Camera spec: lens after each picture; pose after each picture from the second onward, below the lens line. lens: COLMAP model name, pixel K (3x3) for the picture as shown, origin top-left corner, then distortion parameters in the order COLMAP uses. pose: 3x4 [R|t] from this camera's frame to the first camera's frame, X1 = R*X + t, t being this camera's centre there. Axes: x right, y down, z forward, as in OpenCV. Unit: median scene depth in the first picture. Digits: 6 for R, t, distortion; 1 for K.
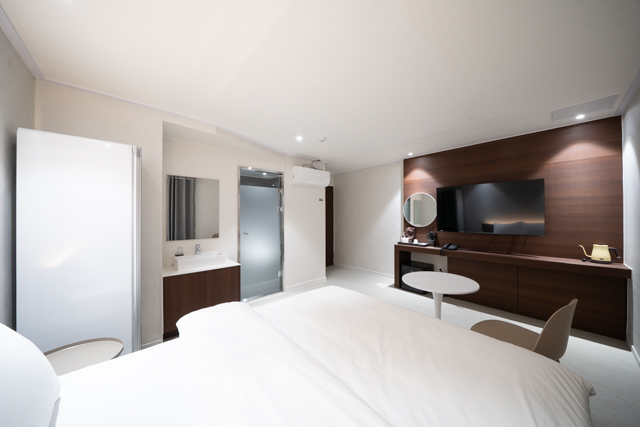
lens RADIAL K [[217.2, 0, 319.2], [0, 217.2, 215.4], [0, 0, 1]] dist [-0.000730, -0.000037]
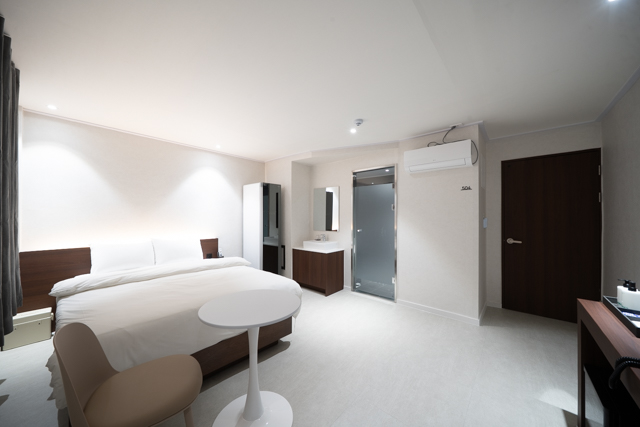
lens RADIAL K [[217.2, 0, 319.2], [0, 217.2, 215.4], [0, 0, 1]] dist [-0.000730, -0.000037]
pose [[0.135056, 0.004837, -0.990826, 0.646519], [0.002429, 0.999983, 0.005213, 0.000050], [0.990835, -0.003111, 0.135042, 0.587634]]
